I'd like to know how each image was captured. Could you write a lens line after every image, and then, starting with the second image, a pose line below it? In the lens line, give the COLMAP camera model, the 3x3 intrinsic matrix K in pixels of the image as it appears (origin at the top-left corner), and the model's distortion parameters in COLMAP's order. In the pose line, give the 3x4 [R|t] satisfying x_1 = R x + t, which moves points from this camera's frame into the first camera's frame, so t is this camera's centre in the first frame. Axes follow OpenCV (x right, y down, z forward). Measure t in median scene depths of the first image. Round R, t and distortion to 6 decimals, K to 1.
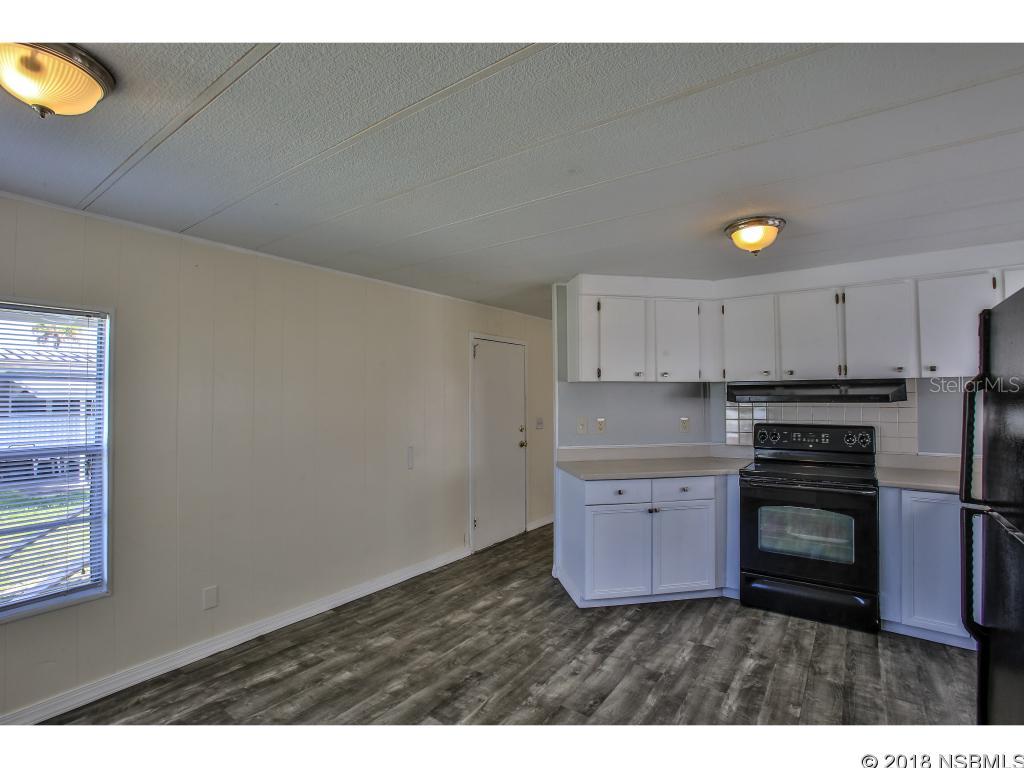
lens RADIAL K [[508.1, 0, 512.0], [0, 508.1, 384.0], [0, 0, 1]] dist [-0.070953, 0.022290]
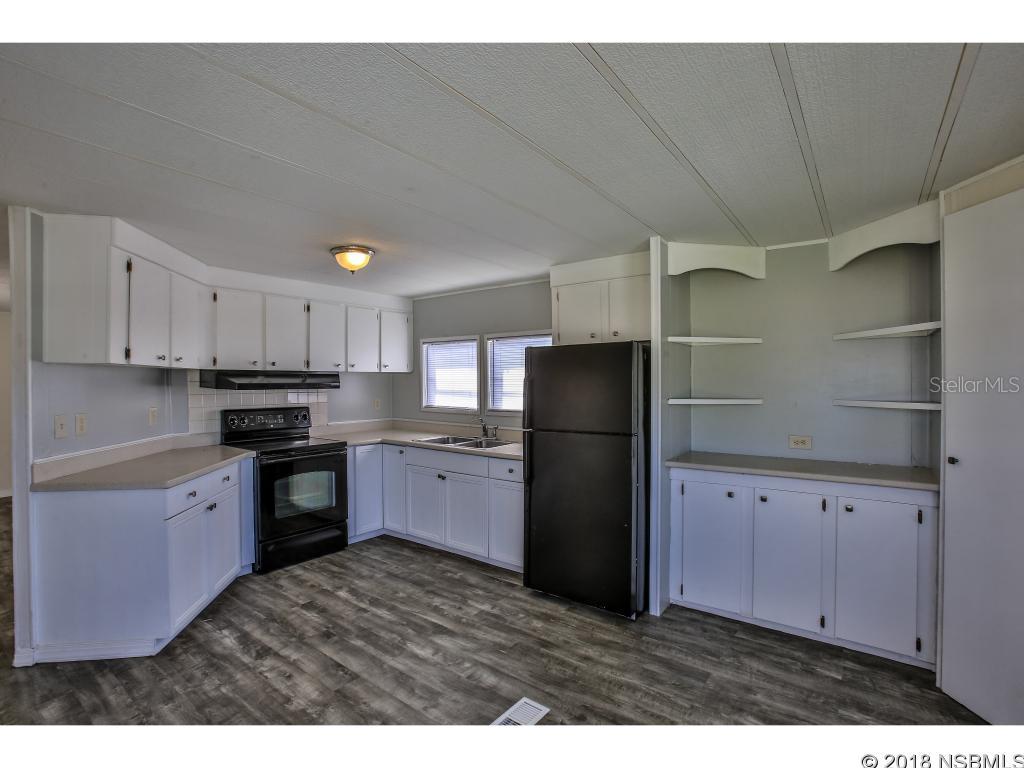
lens RADIAL K [[508.1, 0, 512.0], [0, 508.1, 384.0], [0, 0, 1]] dist [-0.070953, 0.022290]
pose [[-0.023850, -0.001158, 0.999715, -0.725719], [-0.022949, 0.999736, 0.000611, 0.012647], [-0.999452, -0.022928, -0.023870, 0.538357]]
